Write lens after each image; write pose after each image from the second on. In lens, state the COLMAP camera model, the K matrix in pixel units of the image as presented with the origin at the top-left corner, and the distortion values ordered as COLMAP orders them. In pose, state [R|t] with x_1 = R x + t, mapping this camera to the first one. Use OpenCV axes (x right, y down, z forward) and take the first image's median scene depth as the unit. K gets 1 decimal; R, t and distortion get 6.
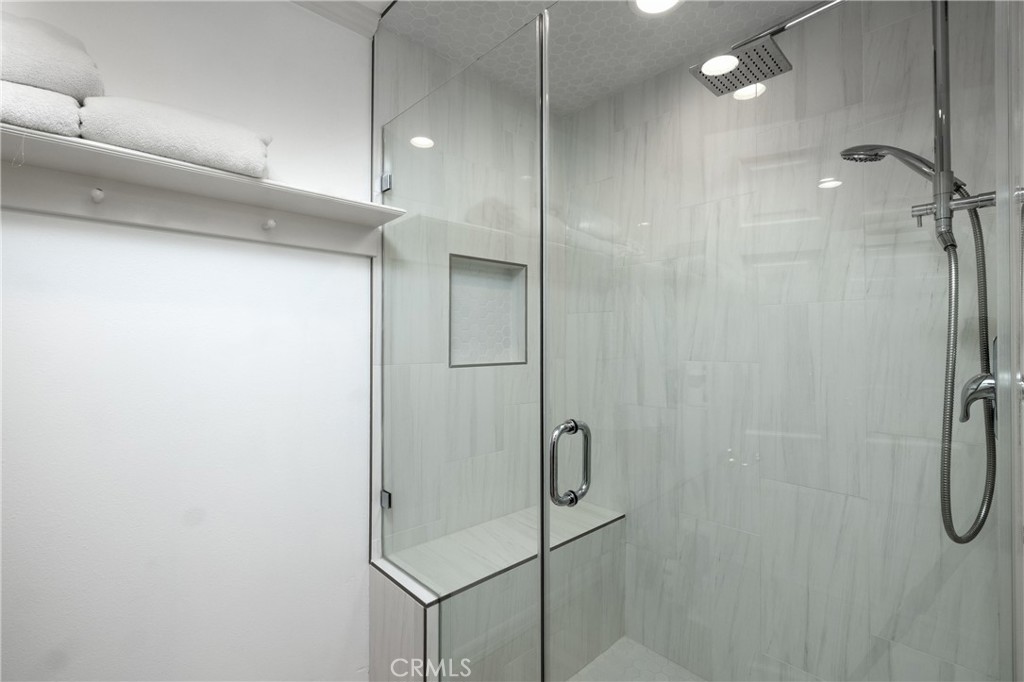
lens RADIAL K [[453.4, 0, 512.0], [0, 453.4, 341.0], [0, 0, 1]] dist [0.000430, 0.000008]
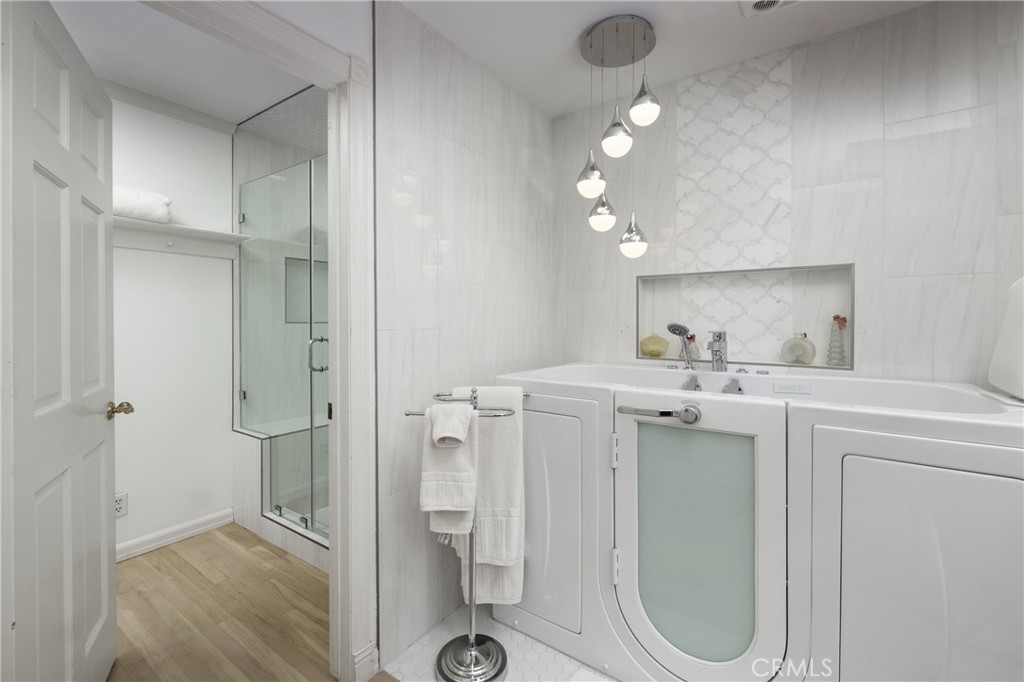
lens RADIAL K [[438.0, 0, 512.8], [0, 438.0, 319.3], [0, 0, 1]] dist [-0.000313, -0.000021]
pose [[0.976459, -0.009053, 0.215515, 0.398265], [0.009755, 0.999950, -0.002194, 0.064856], [-0.215485, 0.004245, 0.976498, -0.931426]]
